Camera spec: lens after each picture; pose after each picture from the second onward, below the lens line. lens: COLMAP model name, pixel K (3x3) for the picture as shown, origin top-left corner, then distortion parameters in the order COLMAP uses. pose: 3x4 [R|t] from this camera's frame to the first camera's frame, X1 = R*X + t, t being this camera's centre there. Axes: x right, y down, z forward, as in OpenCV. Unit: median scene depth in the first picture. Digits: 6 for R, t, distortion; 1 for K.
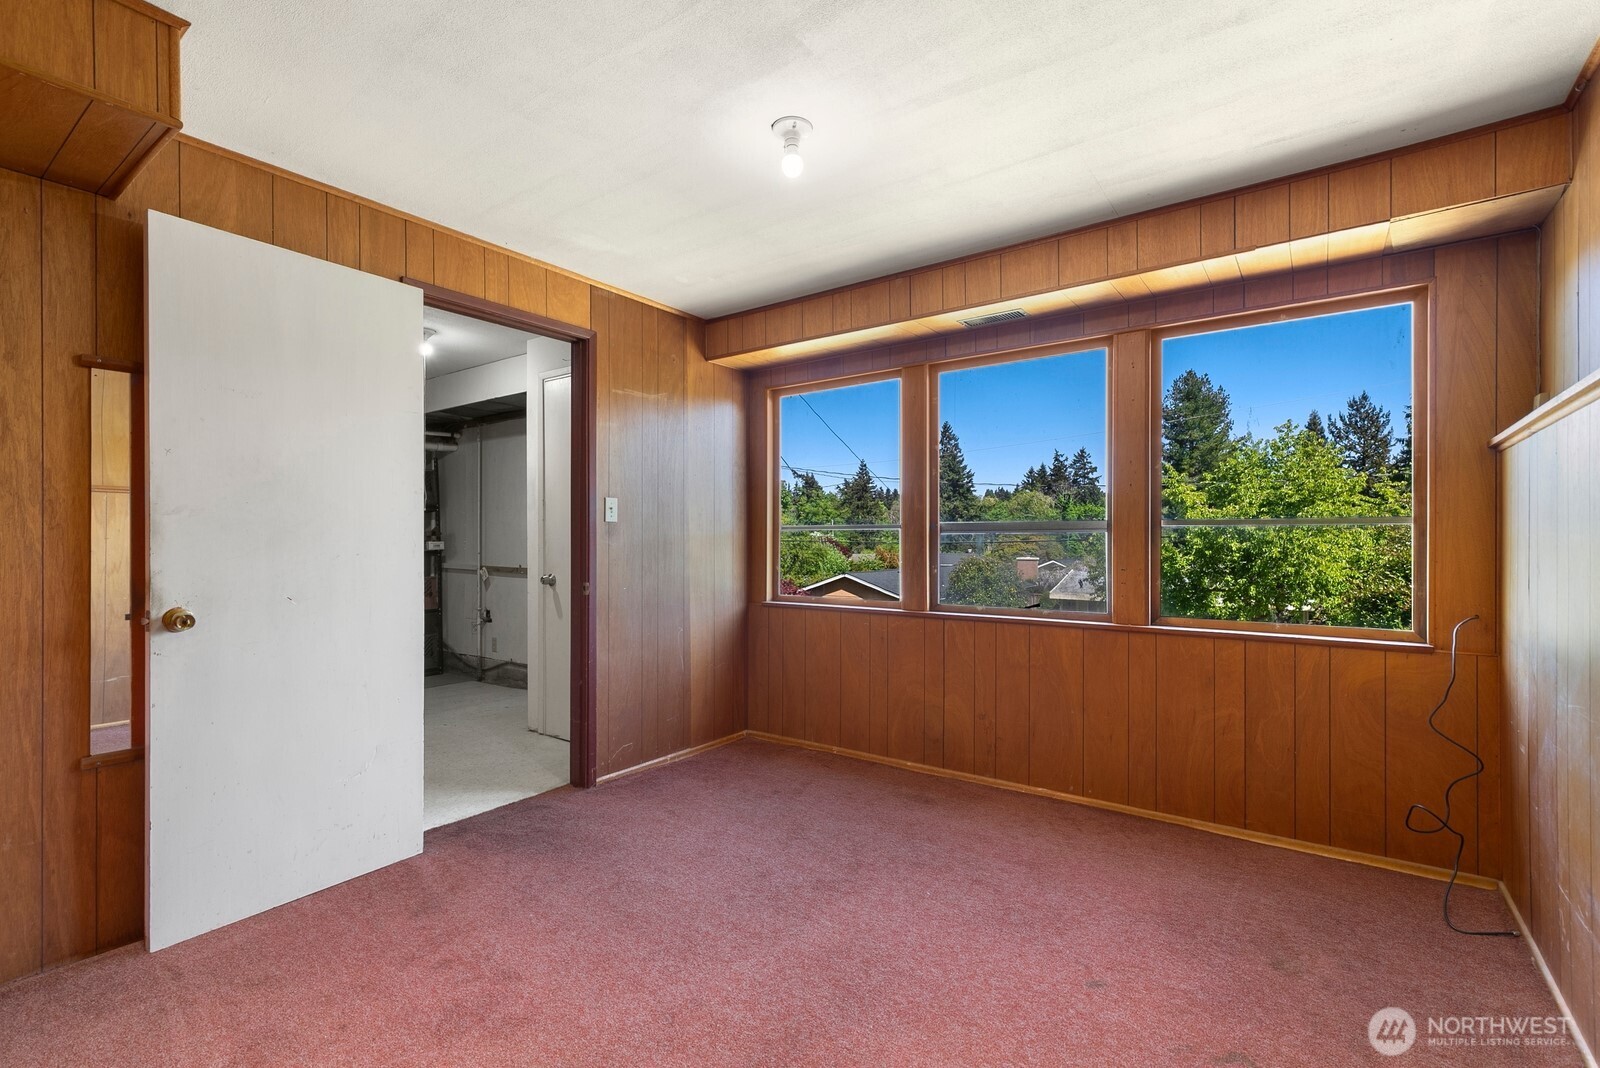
lens RADIAL K [[725.6, 0, 803.0], [0, 725.6, 537.7], [0, 0, 1]] dist [0.005763, -0.000410]
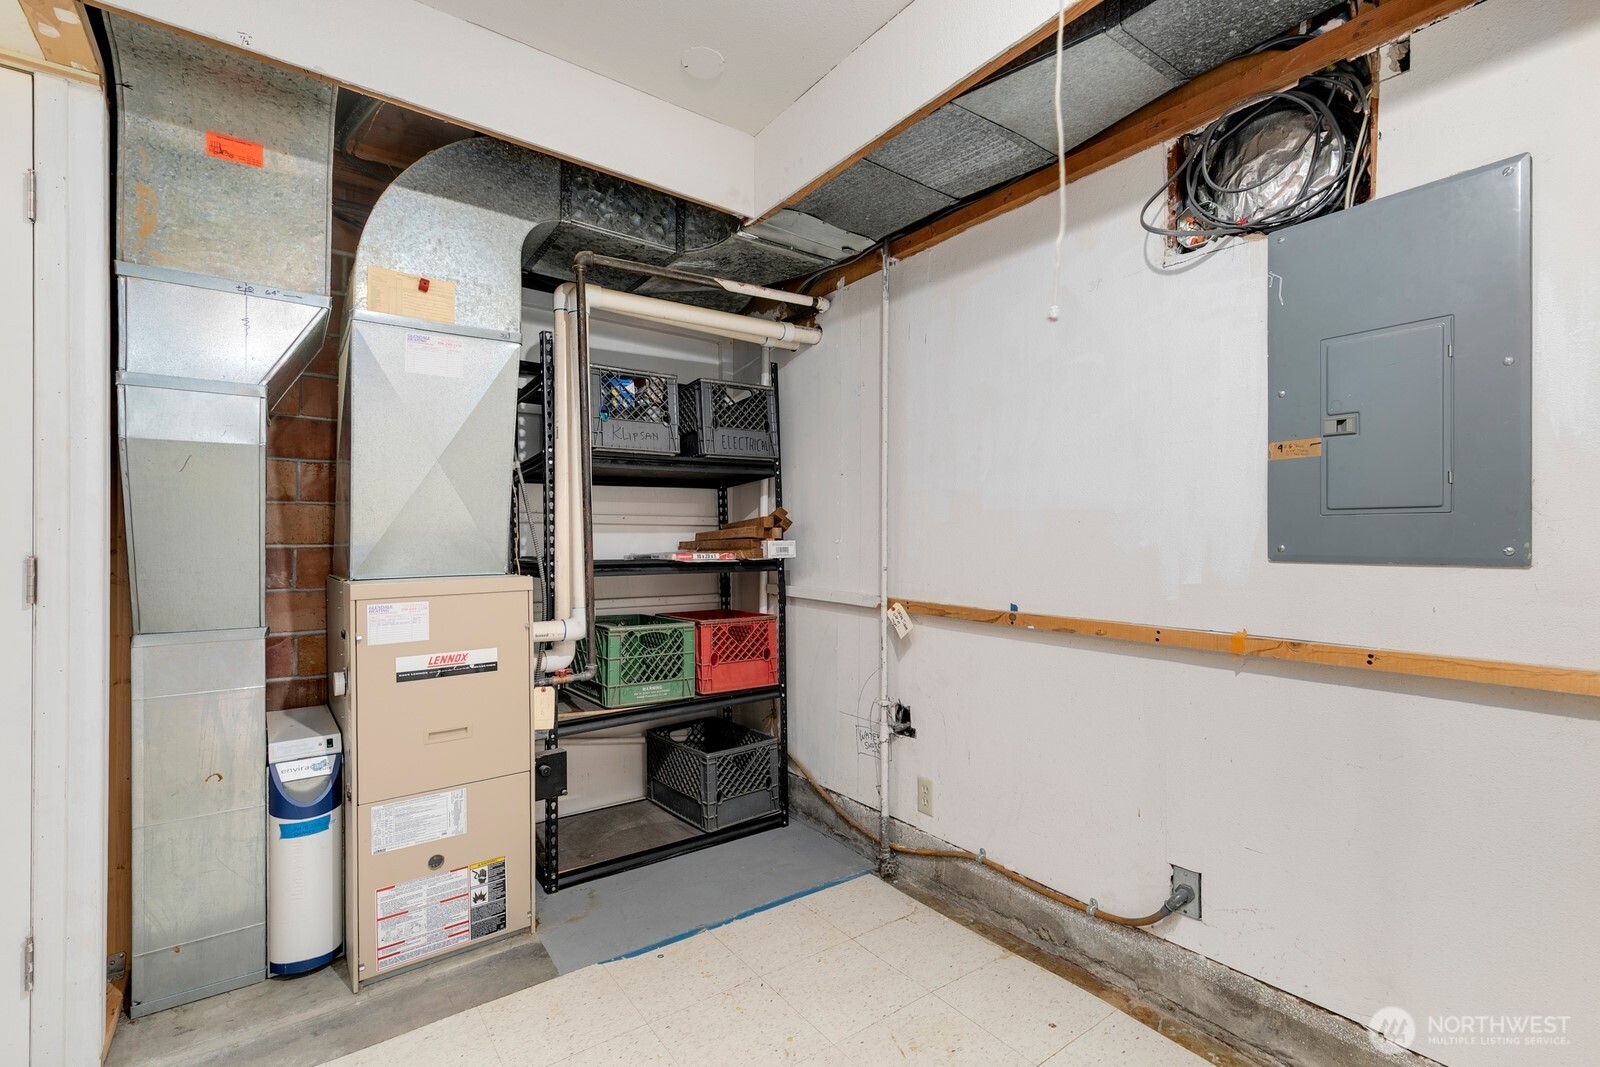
lens RADIAL K [[725.6, 0, 797.0], [0, 725.6, 533.6], [0, 0, 1]] dist [0.005763, -0.000410]
pose [[0.950881, 0.000629, -0.309557, -0.358810], [-0.001542, 0.999995, -0.002706, 0.002567], [0.309554, 0.003051, 0.950877, 0.579763]]
